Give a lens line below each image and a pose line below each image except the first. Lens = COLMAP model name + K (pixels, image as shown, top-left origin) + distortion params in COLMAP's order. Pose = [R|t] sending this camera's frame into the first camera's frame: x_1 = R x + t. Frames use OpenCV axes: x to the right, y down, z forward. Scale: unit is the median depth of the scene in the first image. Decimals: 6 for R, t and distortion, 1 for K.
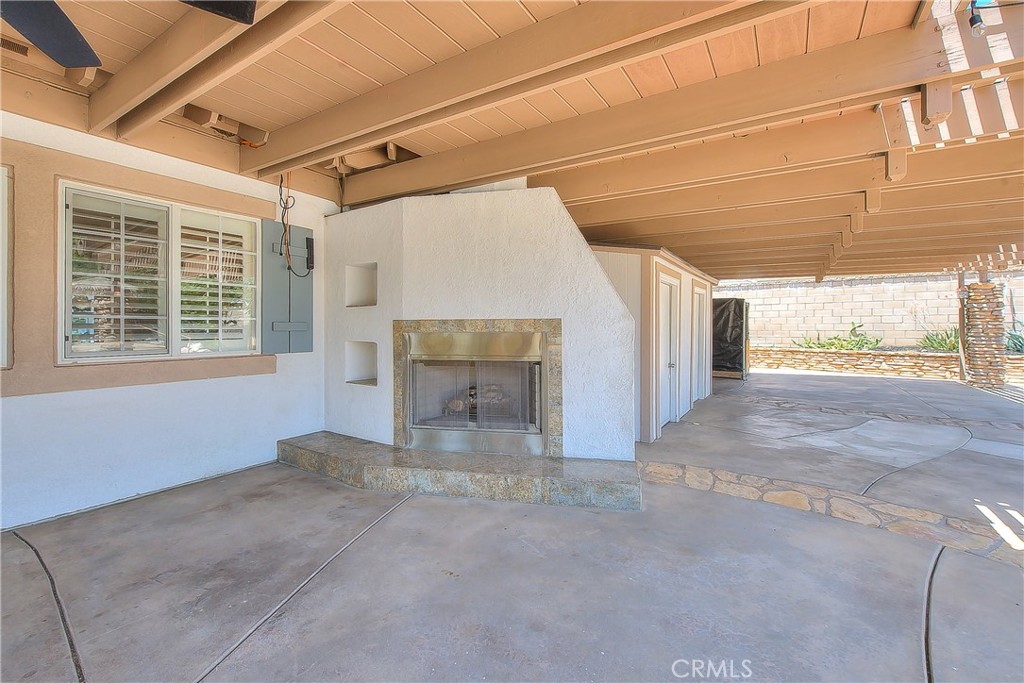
lens RADIAL K [[417.6, 0, 517.7], [0, 417.6, 322.6], [0, 0, 1]] dist [-0.000585, -0.000286]
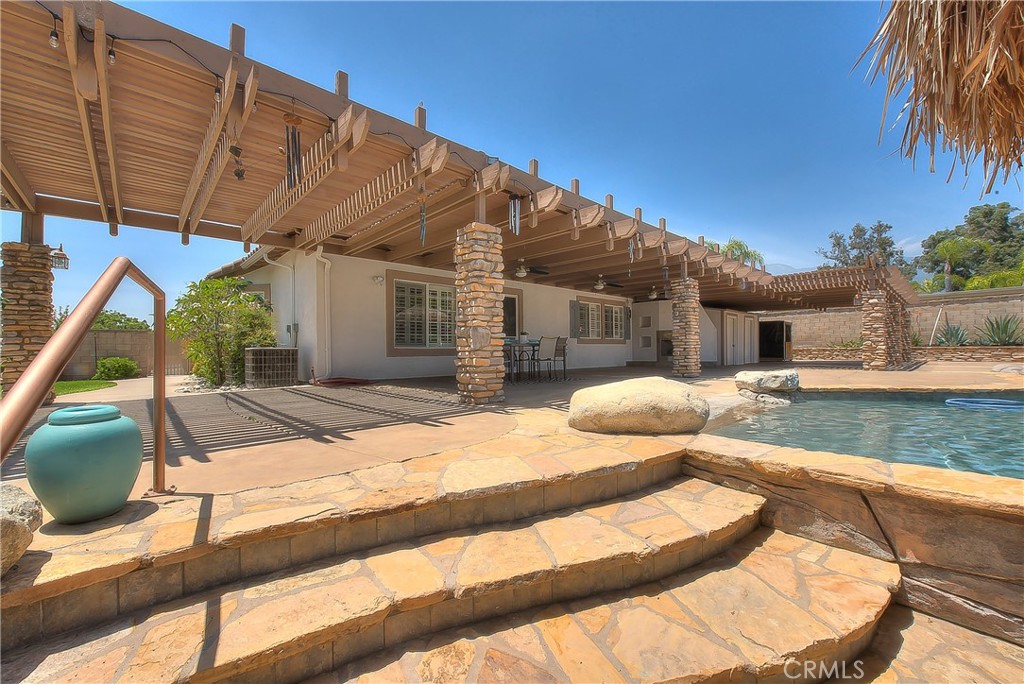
lens RADIAL K [[403.4, 0, 506.2], [0, 403.4, 348.5], [0, 0, 1]] dist [-0.000768, -0.002931]
pose [[0.964342, -0.012145, -0.264380, -0.266322], [0.009564, 0.999893, -0.011047, 0.084586], [0.264486, 0.008124, 0.964355, -1.310169]]
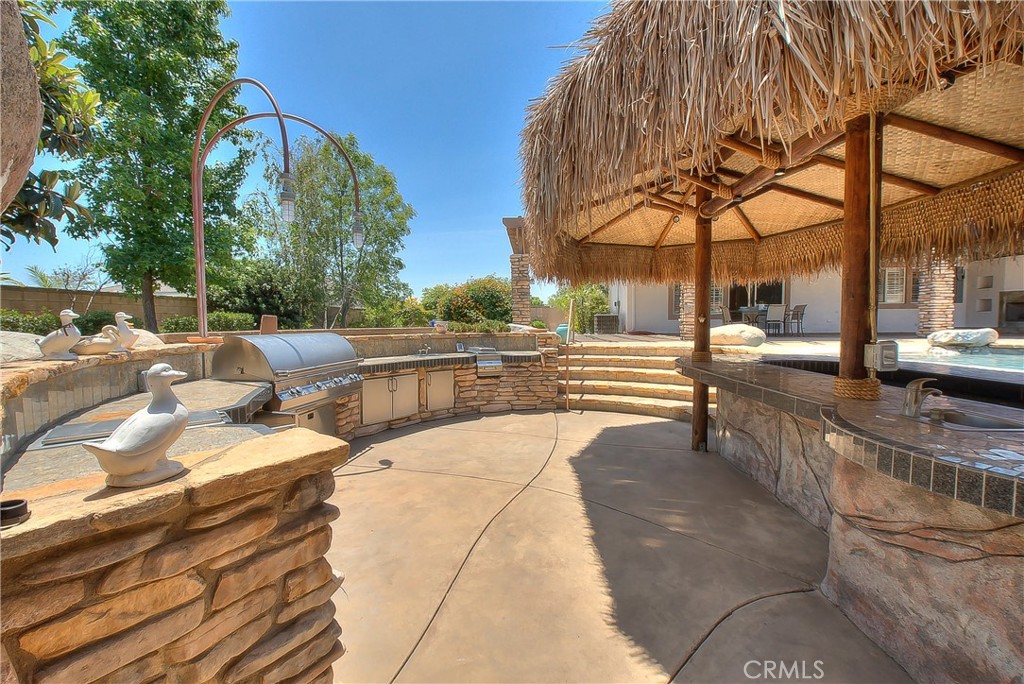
lens RADIAL K [[393.8, 0, 512.0], [0, 393.8, 342.0], [0, 0, 1]] dist [-0.004356, -0.000376]
pose [[0.486804, 0.039171, -0.872633, 0.247772], [0.003720, 0.998892, 0.046914, 0.103145], [0.873503, -0.026084, 0.486119, -1.736885]]
